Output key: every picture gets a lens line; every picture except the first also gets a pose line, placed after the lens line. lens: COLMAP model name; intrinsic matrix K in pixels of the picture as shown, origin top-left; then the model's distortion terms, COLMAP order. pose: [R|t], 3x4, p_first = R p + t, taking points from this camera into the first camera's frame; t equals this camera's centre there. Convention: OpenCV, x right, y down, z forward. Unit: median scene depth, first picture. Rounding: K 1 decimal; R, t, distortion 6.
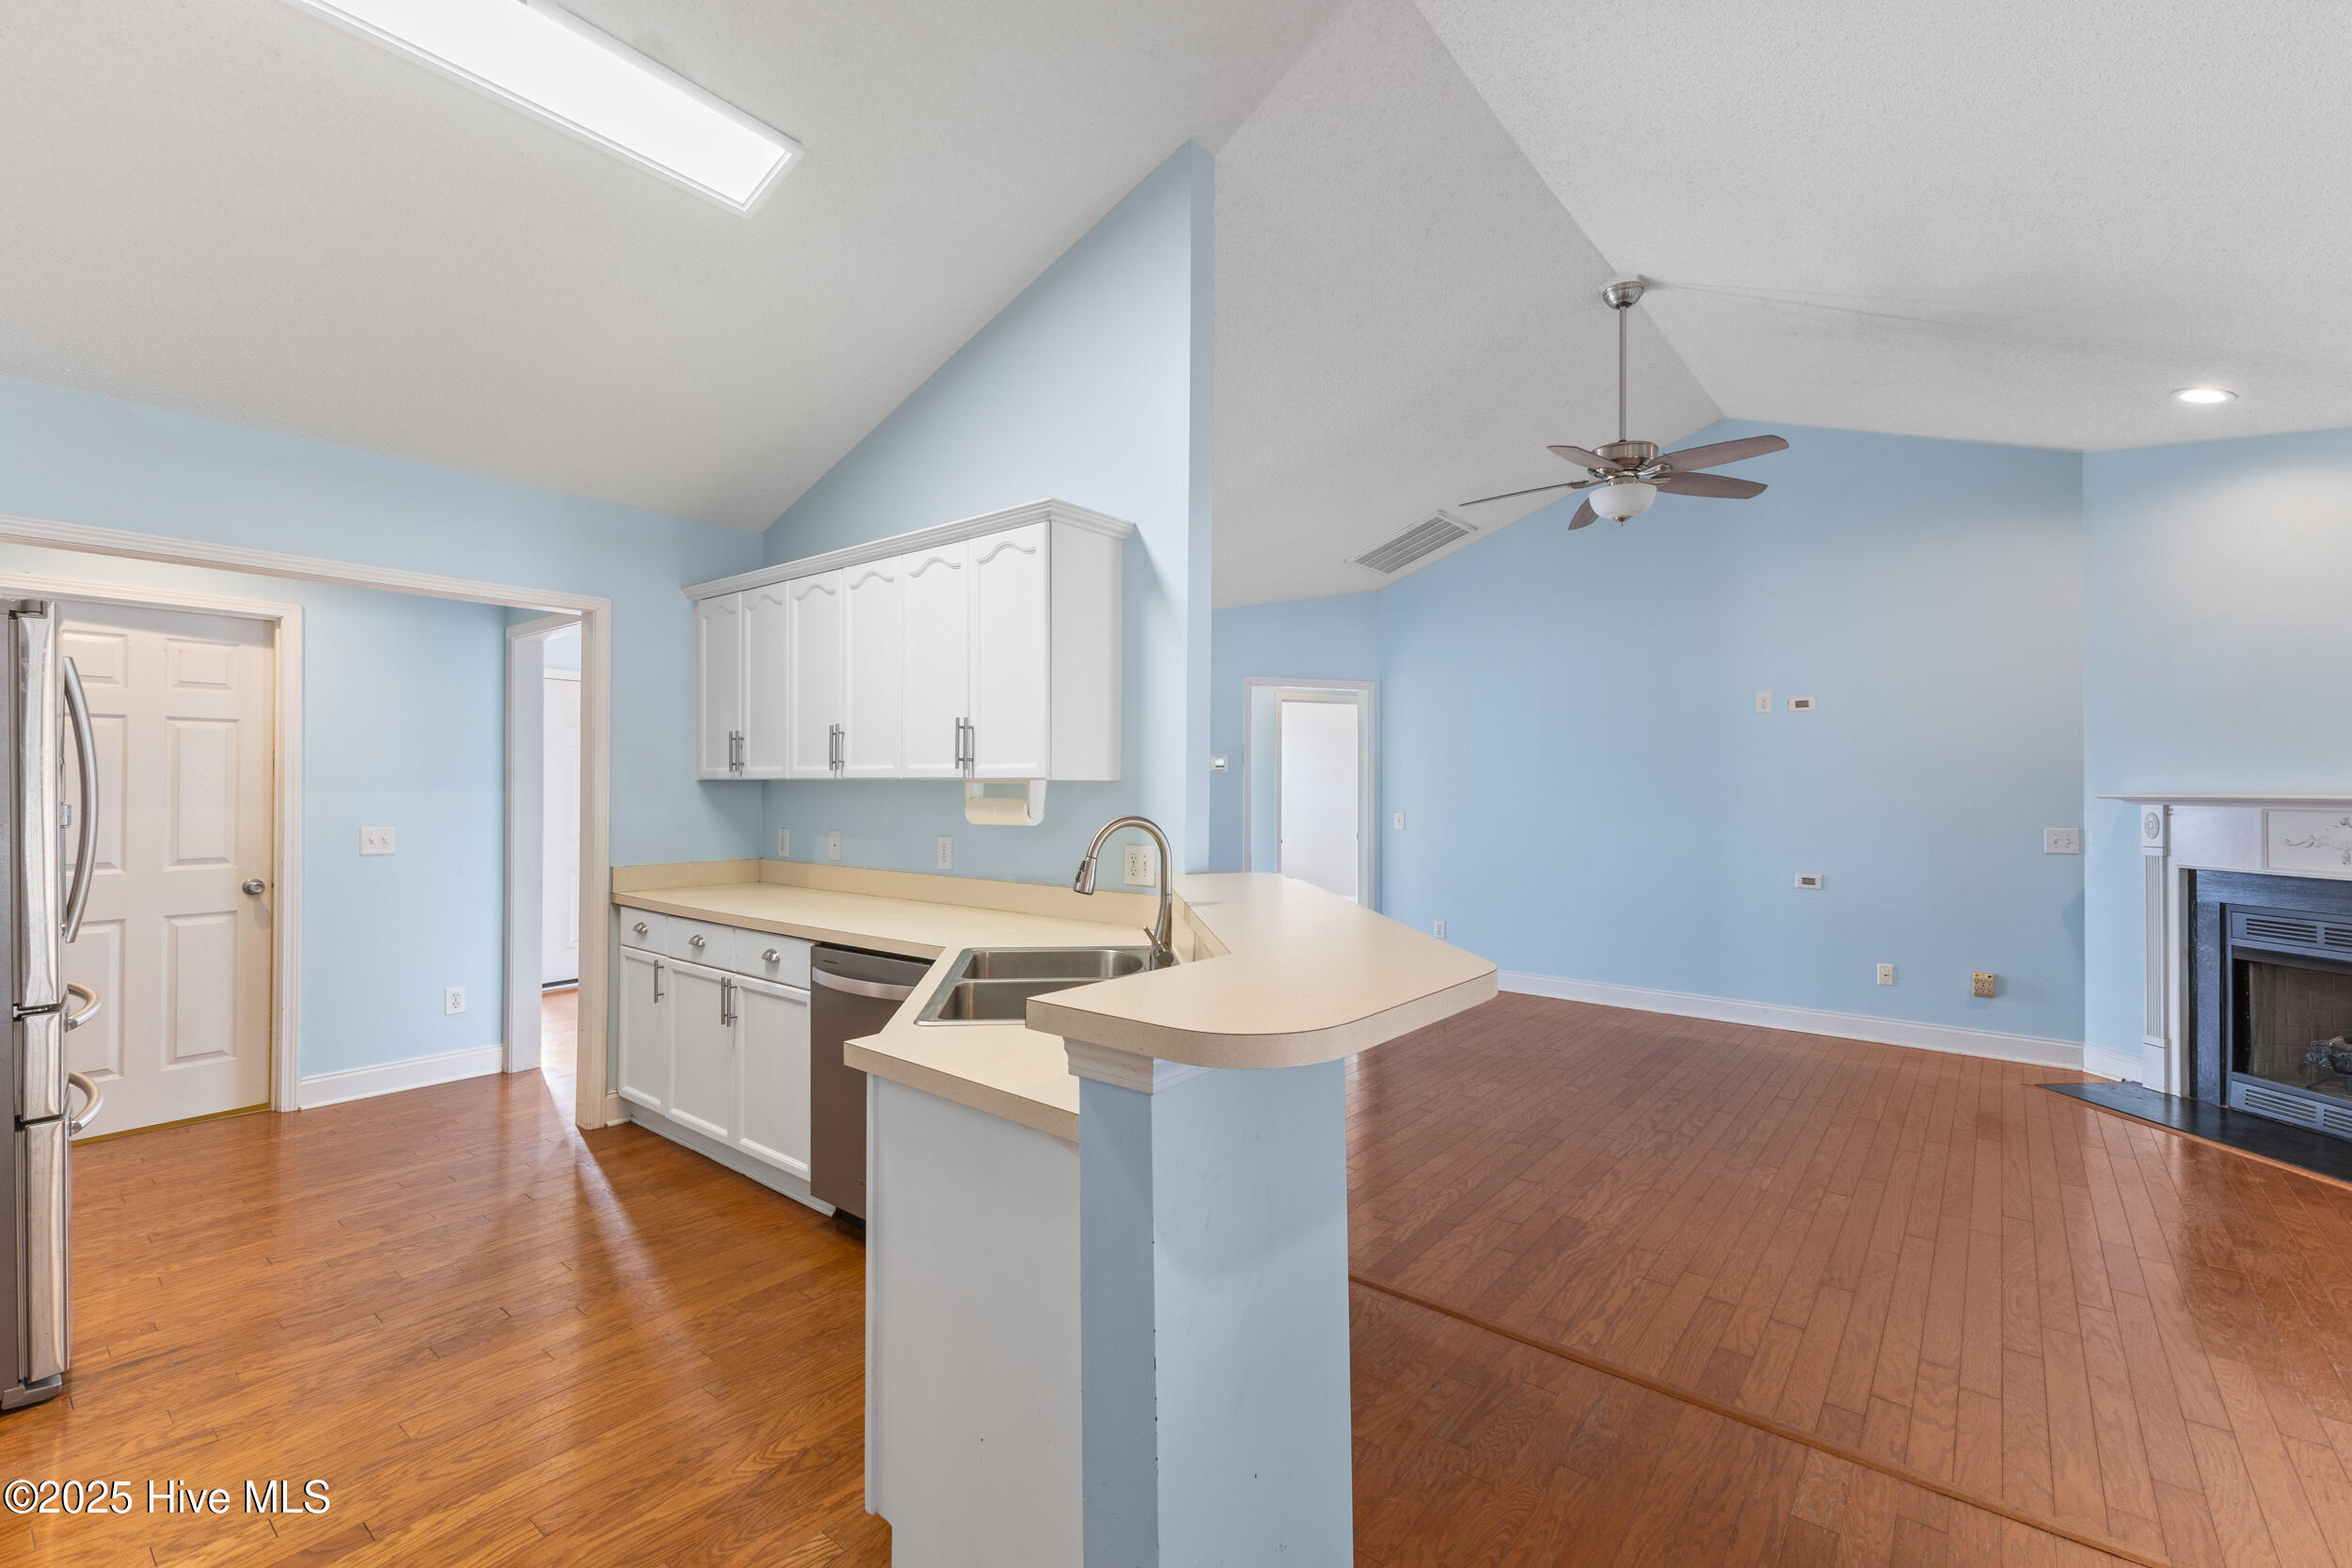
lens RADIAL K [[1002.4, 0, 1175.2], [0, 1002.4, 779.1], [0, 0, 1]] dist [0.010206, -0.000751]
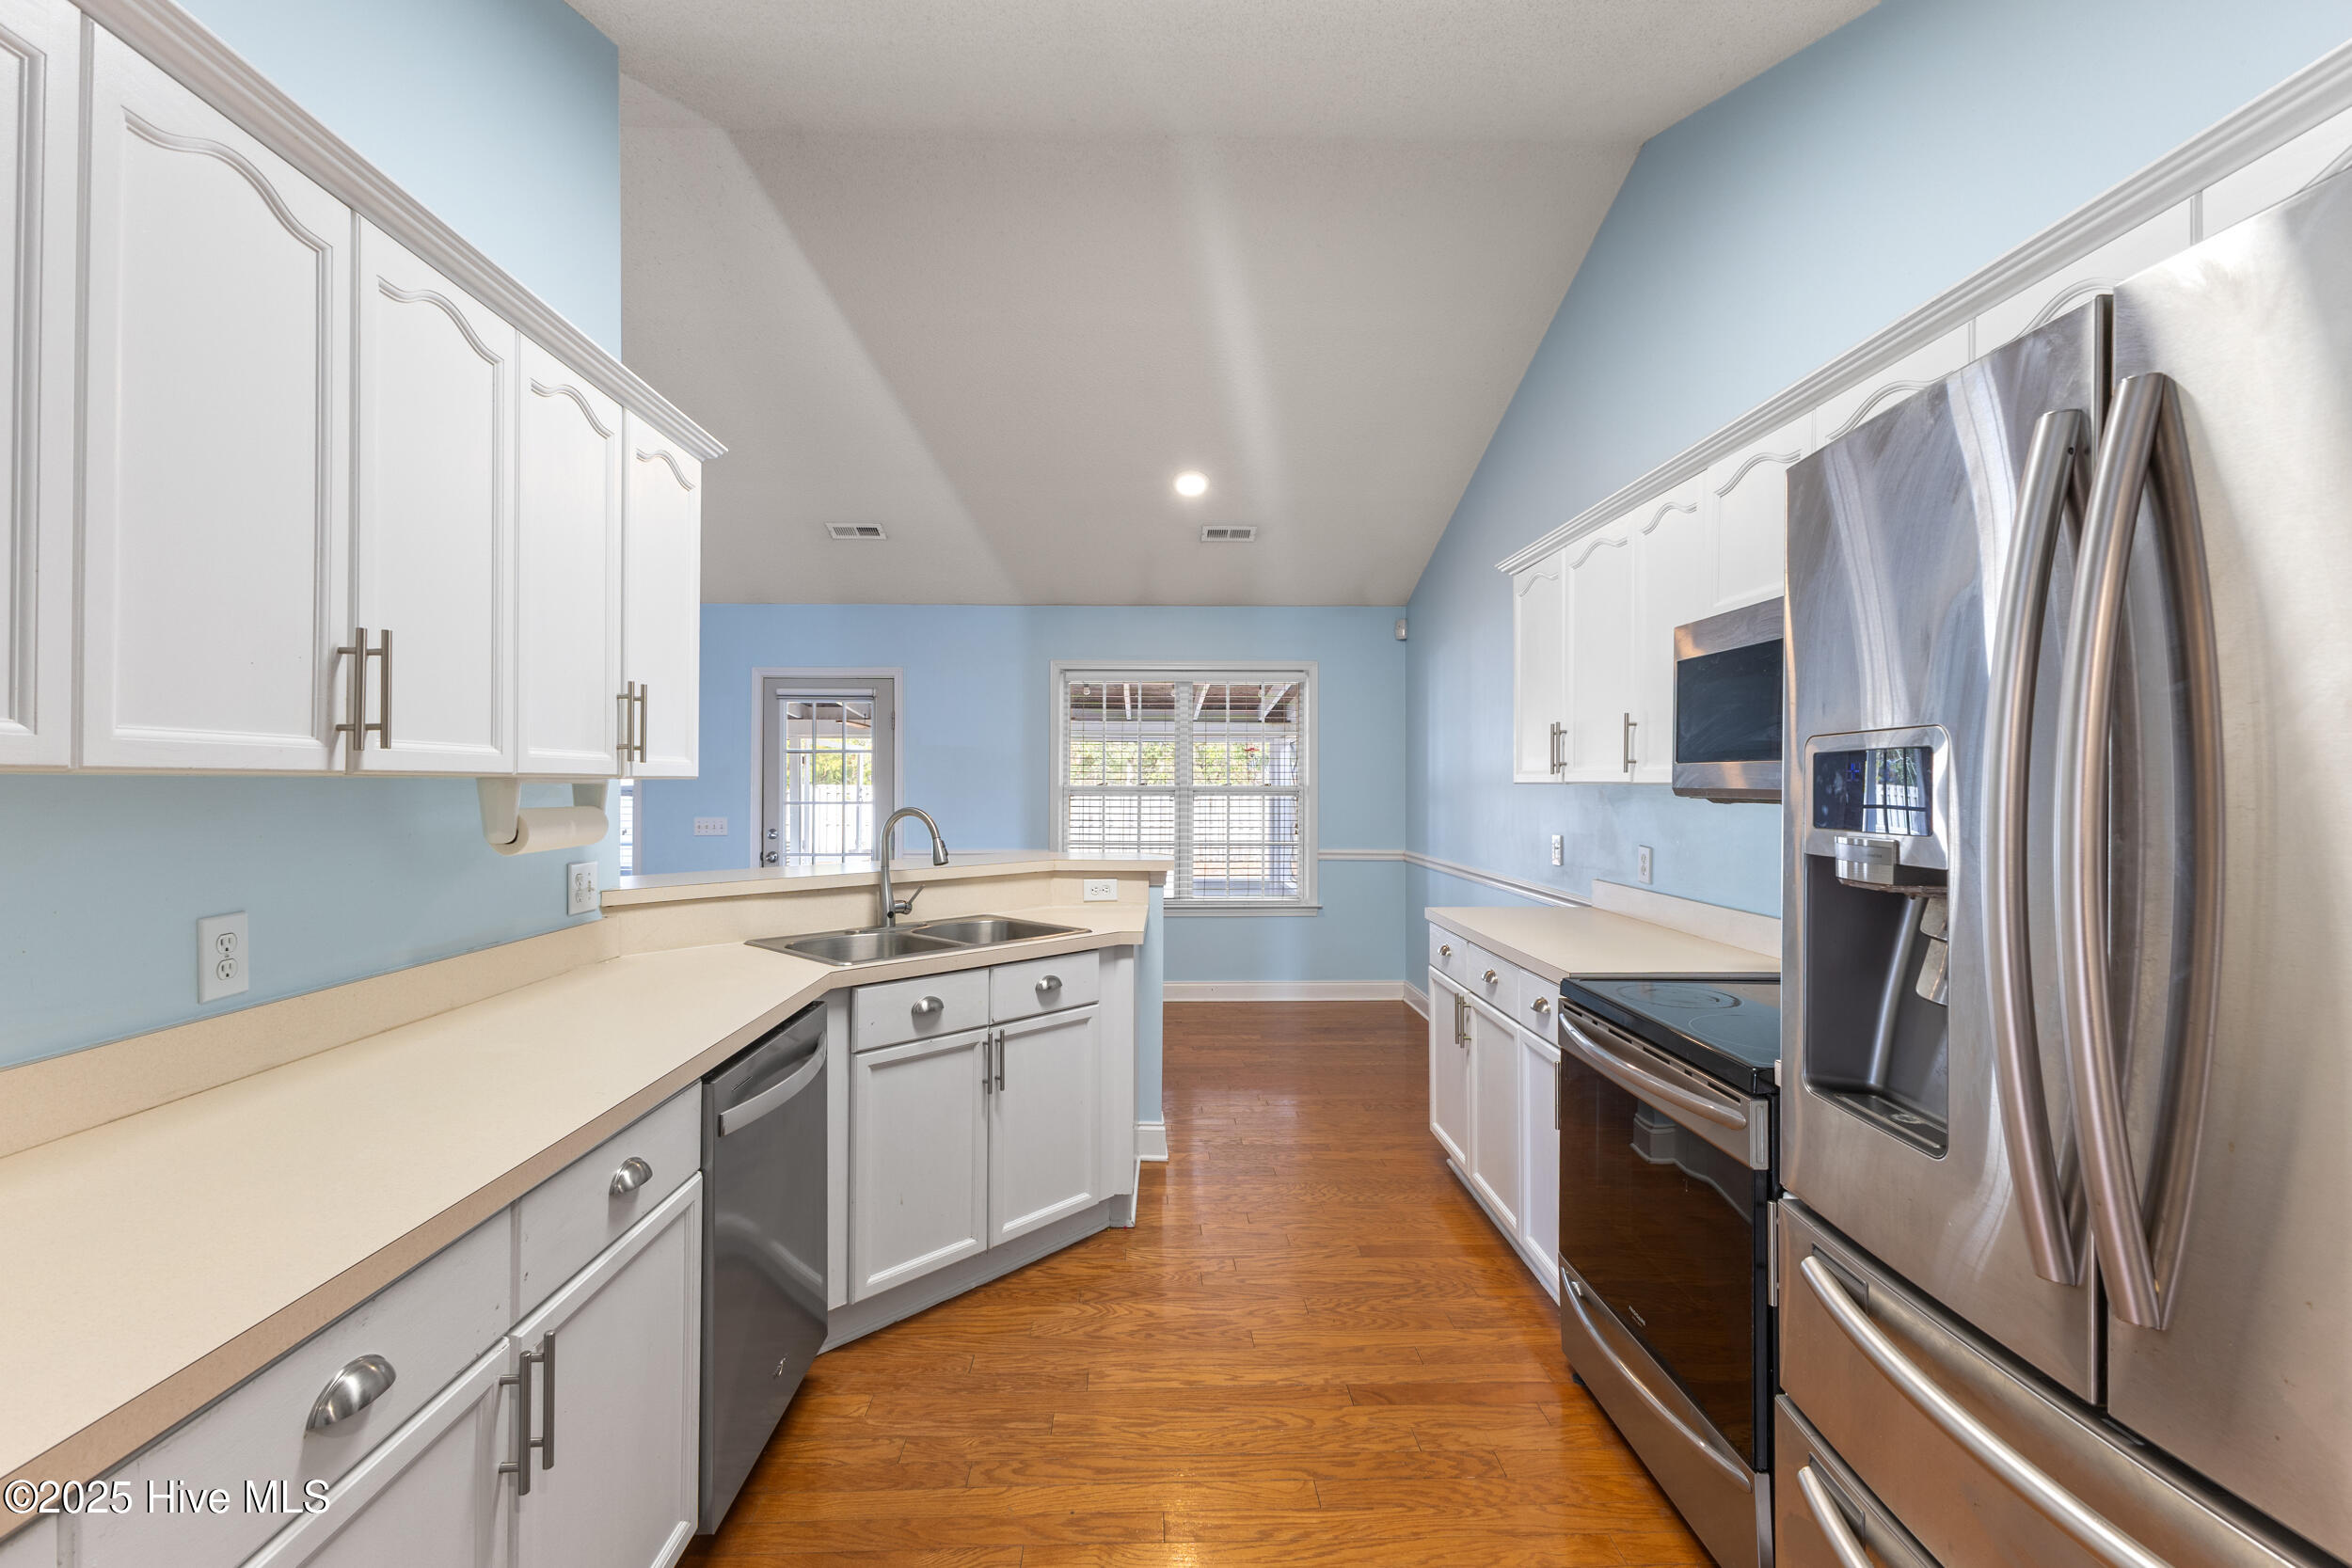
lens RADIAL K [[1002.4, 0, 1168.2], [0, 1002.4, 784.5], [0, 0, 1]] dist [0.010206, -0.000751]
pose [[-0.647429, -0.006266, 0.762100, -0.972729], [-0.008719, 0.999962, 0.000815, 0.001263], [-0.762076, -0.006117, -0.647459, 1.209094]]
